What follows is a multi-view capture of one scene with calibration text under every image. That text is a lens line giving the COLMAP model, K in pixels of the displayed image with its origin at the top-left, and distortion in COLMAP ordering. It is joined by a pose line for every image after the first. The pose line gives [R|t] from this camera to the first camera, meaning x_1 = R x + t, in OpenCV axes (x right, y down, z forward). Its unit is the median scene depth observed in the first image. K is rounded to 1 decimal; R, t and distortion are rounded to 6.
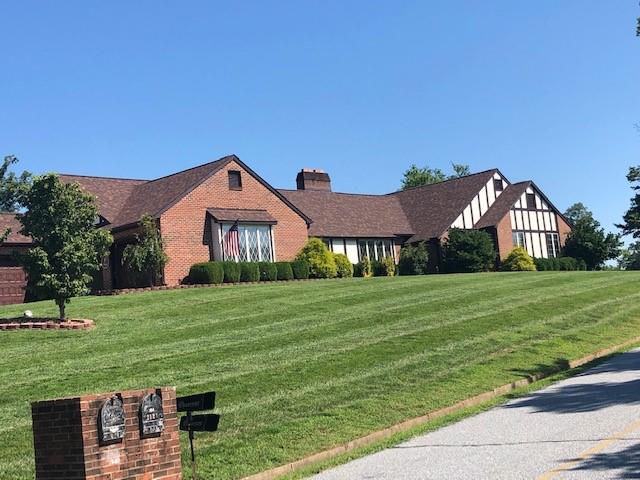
lens RADIAL K [[961.5, 0, 321.7], [0, 961.5, 239.7], [0, 0, 1]] dist [0.157393, 0.000000]
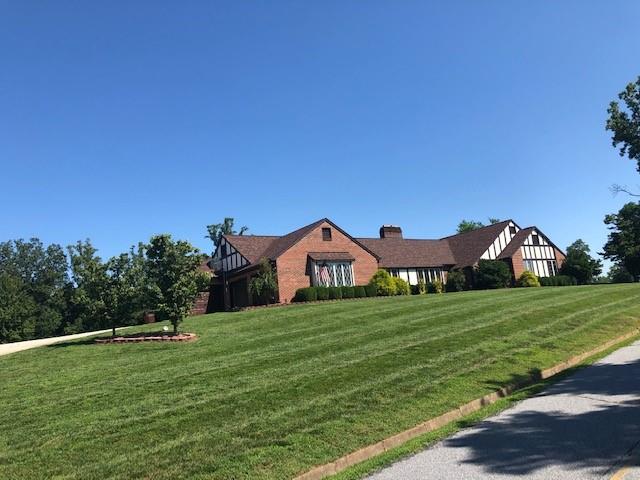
lens RADIAL K [[526.8, 0, 319.9], [0, 526.8, 238.5], [0, 0, 1]] dist [0.040770, -0.045487]
pose [[0.979221, -0.040534, -0.198704, 0.059535], [0.029704, 0.997921, -0.057188, -0.004974], [0.200609, 0.050097, 0.978390, 0.140513]]
